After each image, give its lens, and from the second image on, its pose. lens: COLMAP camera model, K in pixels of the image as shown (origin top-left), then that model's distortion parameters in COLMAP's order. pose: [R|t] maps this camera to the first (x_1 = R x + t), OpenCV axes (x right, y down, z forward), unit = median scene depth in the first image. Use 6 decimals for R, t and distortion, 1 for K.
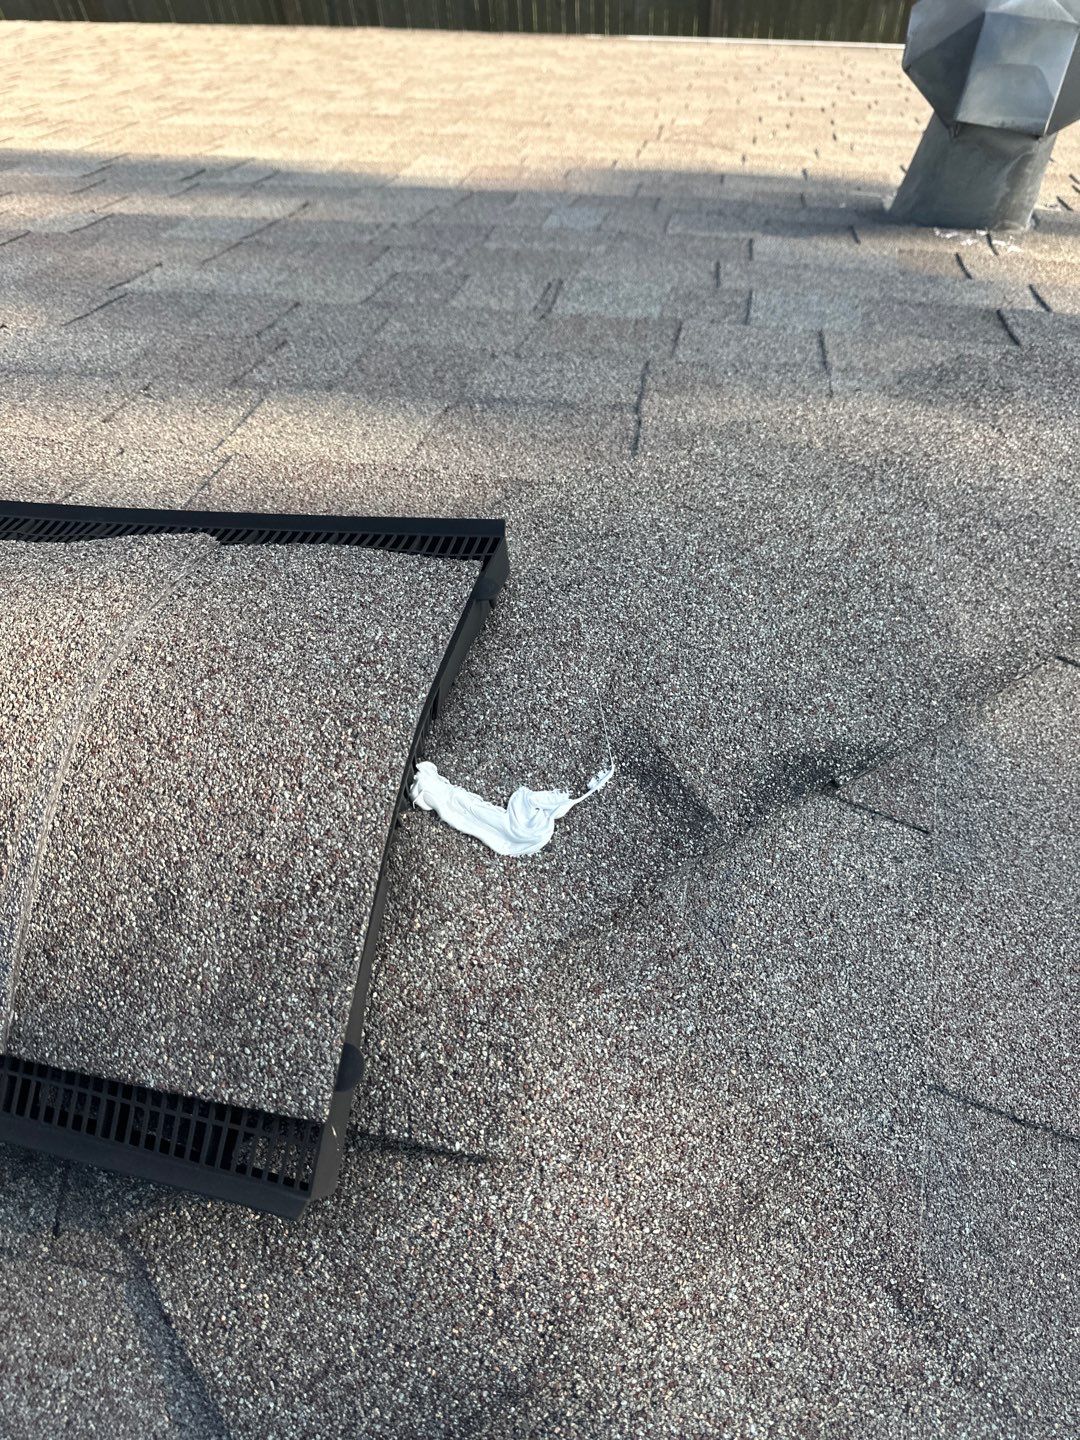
lens RADIAL K [[1035.8, 0, 540.9], [0, 1035.8, 730.5], [0, 0, 1]] dist [0.012457, -0.024432]
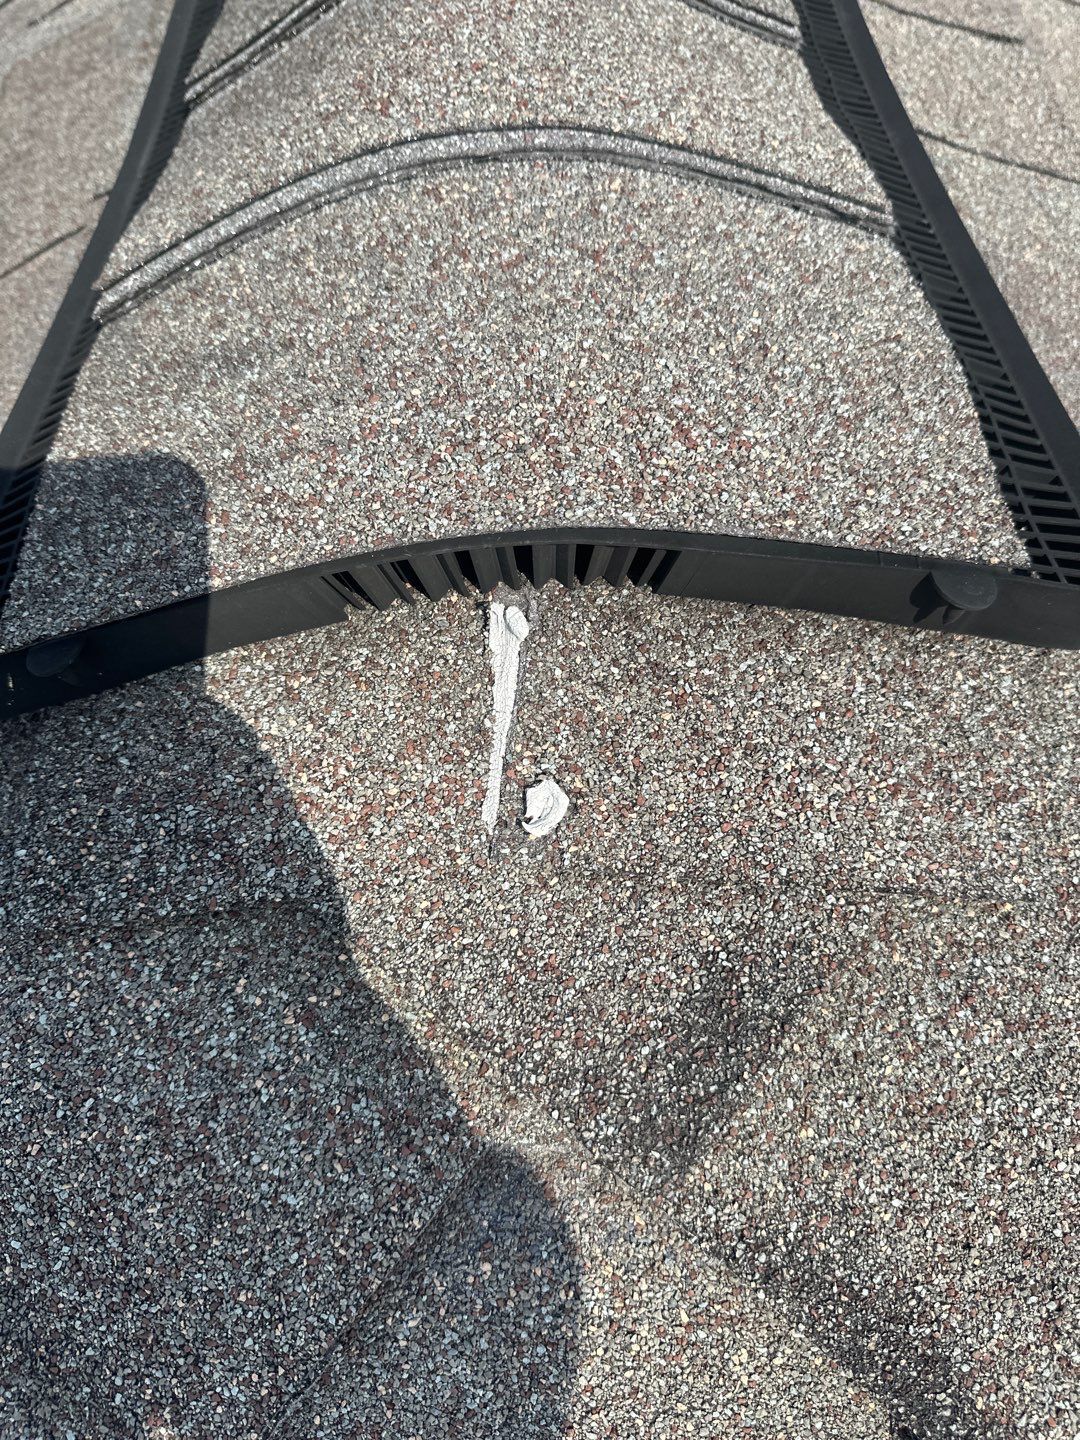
lens RADIAL K [[1087.7, 0, 540.2], [0, 1087.7, 700.6], [0, 0, 1]] dist [-0.049721, -0.006826]
pose [[0.232291, 0.857289, -0.459453, 0.213612], [-0.796866, 0.438598, 0.415495, -0.187101], [0.557715, 0.269606, 0.785027, 0.549641]]
